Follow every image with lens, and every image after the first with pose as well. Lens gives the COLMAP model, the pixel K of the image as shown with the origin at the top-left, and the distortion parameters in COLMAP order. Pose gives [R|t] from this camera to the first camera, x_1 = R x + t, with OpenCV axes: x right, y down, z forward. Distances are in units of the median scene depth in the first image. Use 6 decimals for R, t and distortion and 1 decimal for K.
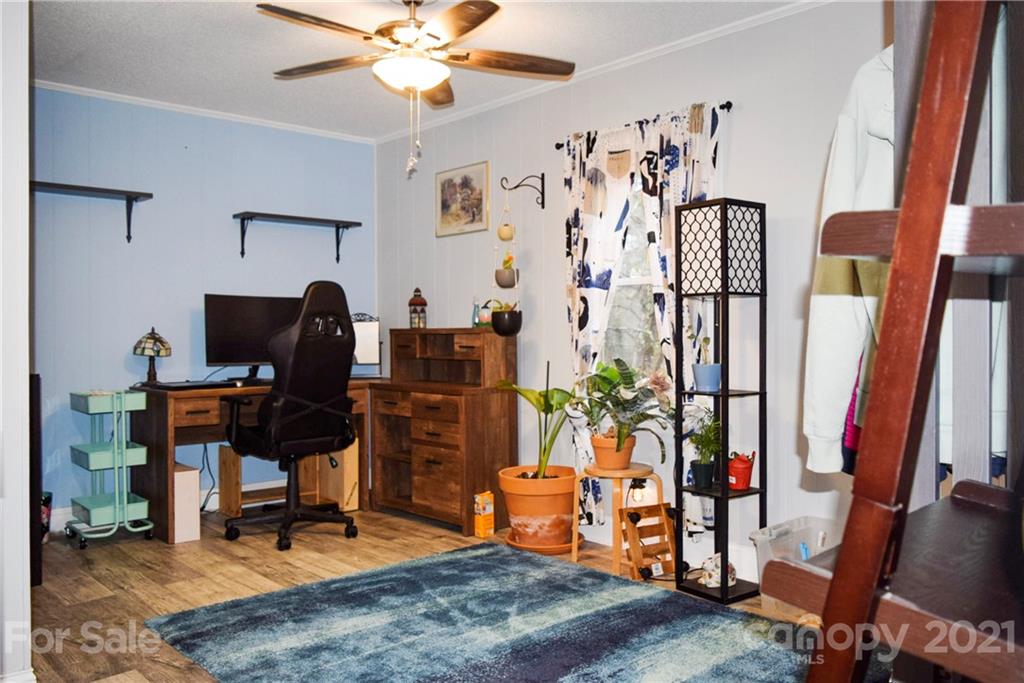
lens RADIAL K [[810.1, 0, 514.1], [0, 810.1, 347.2], [0, 0, 1]] dist [-0.009587, -0.000749]
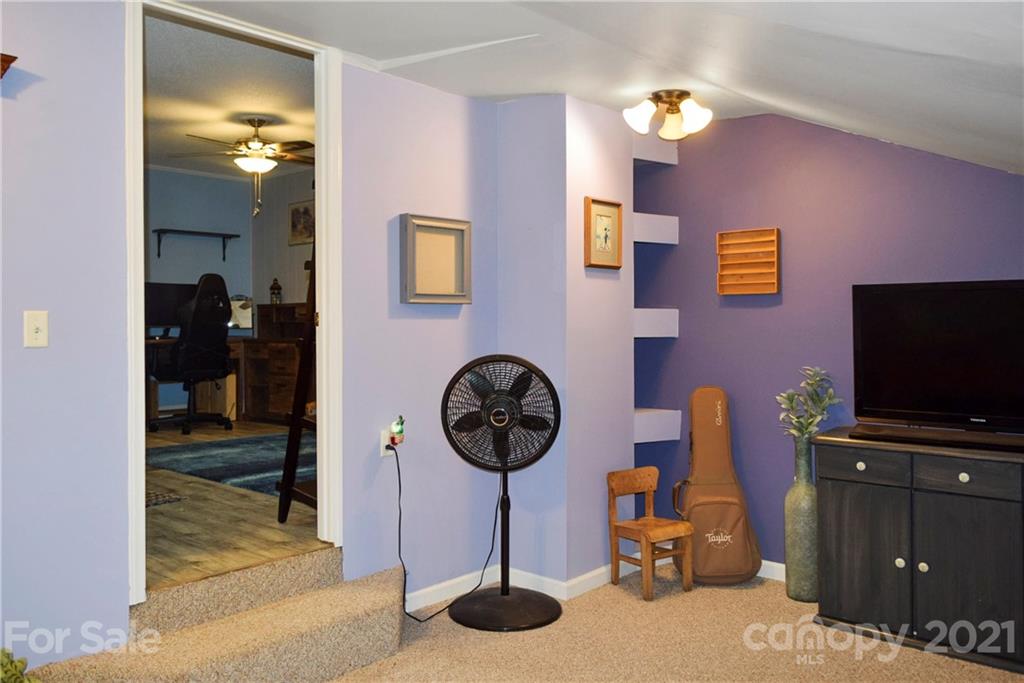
lens RADIAL K [[810.1, 0, 510.6], [0, 810.1, 330.1], [0, 0, 1]] dist [-0.009587, -0.000749]
pose [[0.994987, -0.001972, 0.099983, 0.181712], [0.003117, 0.999931, -0.011298, 0.047278], [-0.099953, 0.011553, 0.994925, -0.615827]]
